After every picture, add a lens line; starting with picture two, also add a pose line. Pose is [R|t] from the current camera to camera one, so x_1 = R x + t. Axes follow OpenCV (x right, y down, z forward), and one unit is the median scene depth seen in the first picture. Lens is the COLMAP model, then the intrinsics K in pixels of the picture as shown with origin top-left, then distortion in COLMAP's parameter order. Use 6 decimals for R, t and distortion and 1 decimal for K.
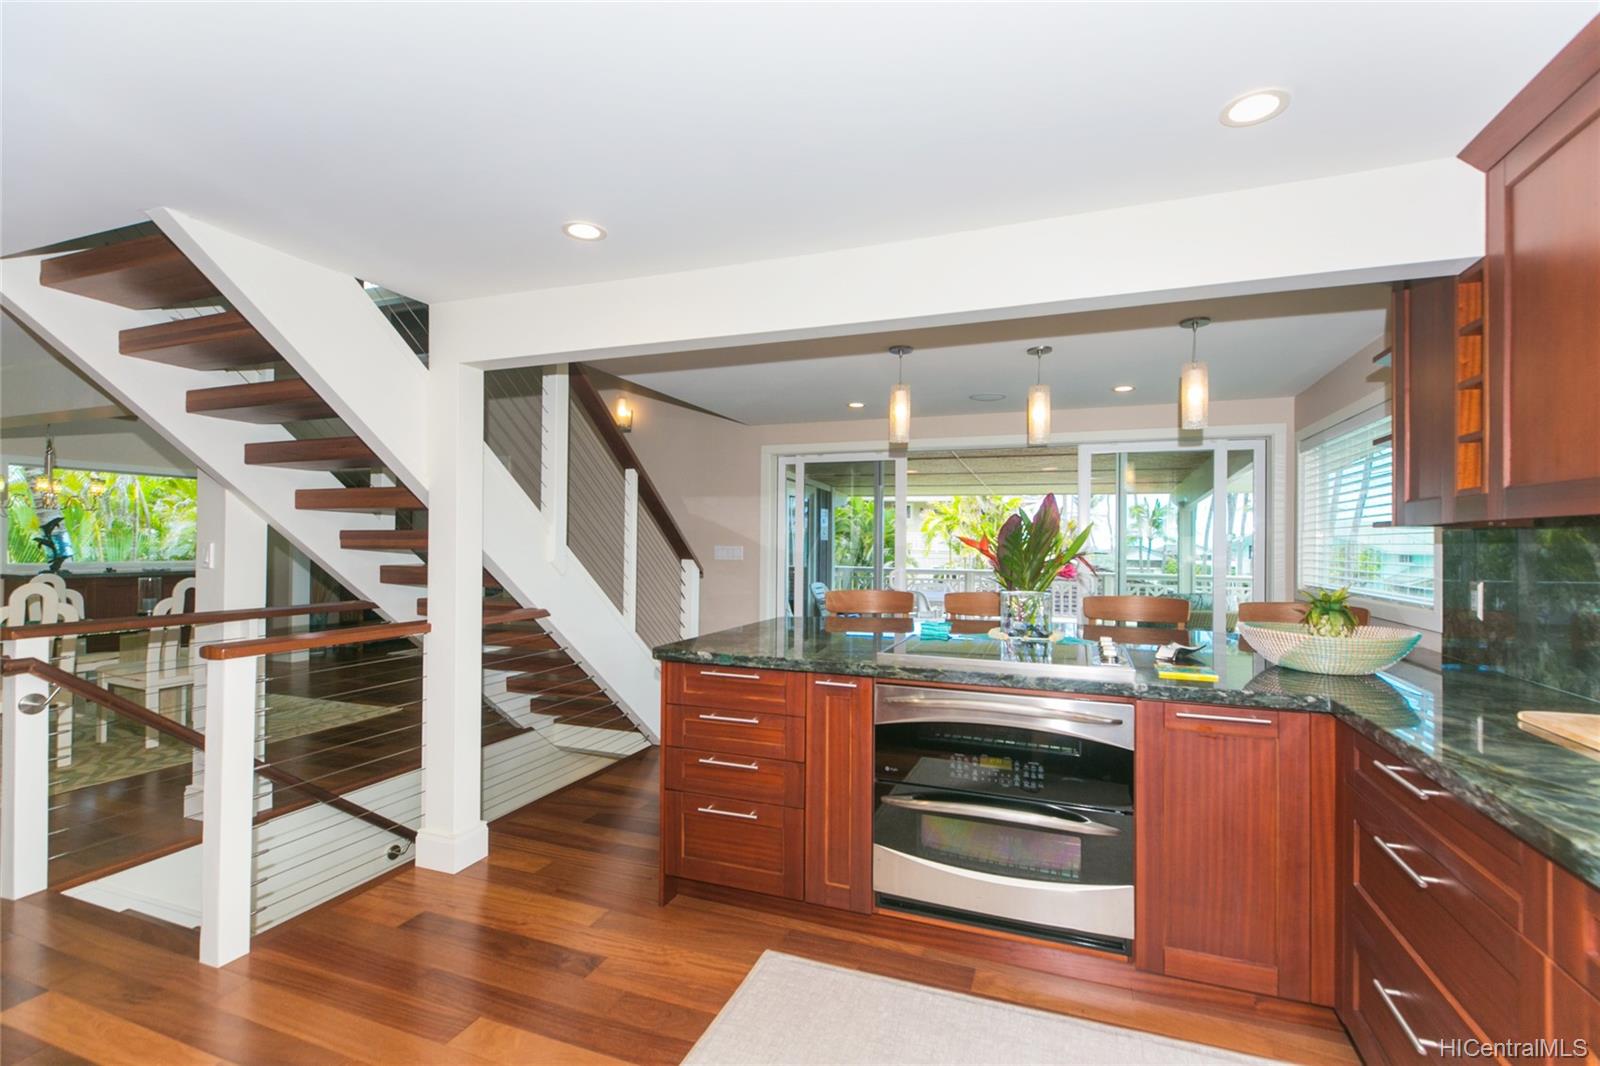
lens RADIAL K [[726.2, 0, 800.0], [0, 726.2, 533.0], [0, 0, 1]] dist [0.002570, 0.000051]
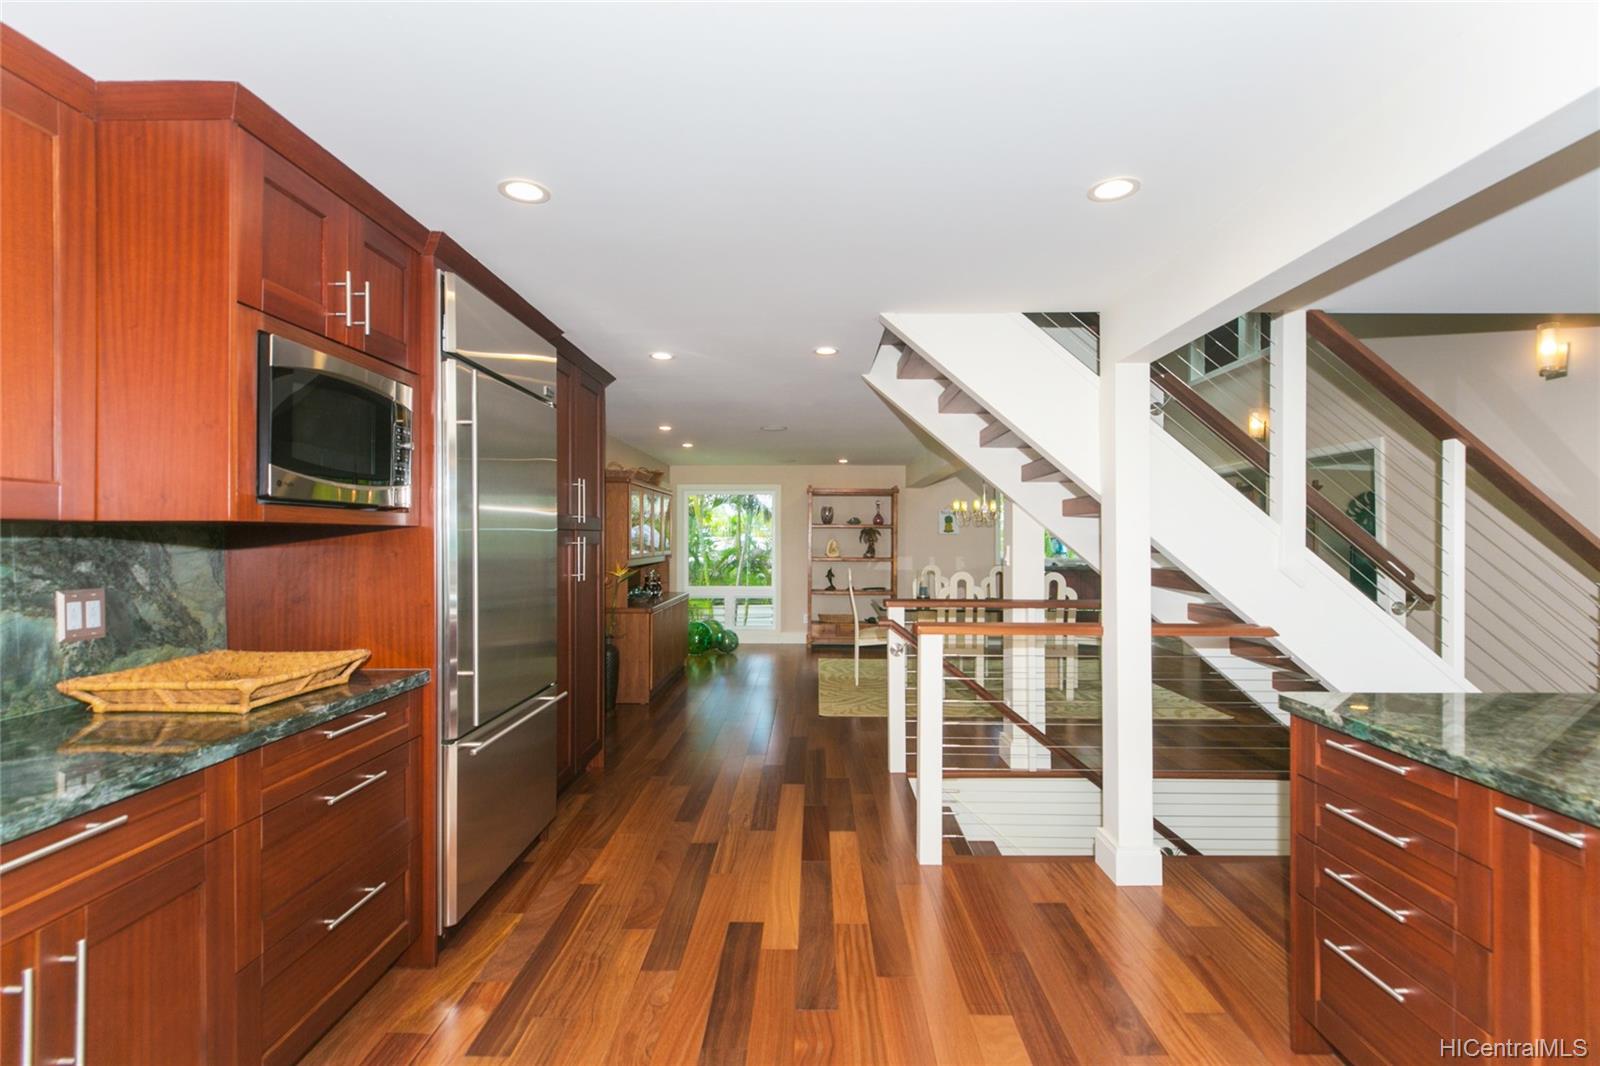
lens RADIAL K [[714.6, 0, 800.0], [0, 714.6, 533.0], [0, 0, 1]] dist [-0.000666, -0.000460]
pose [[0.341497, -0.013457, -0.939787, 0.261392], [0.015209, 0.999846, -0.008791, -0.003183], [0.939760, -0.011291, 0.341648, 0.250823]]
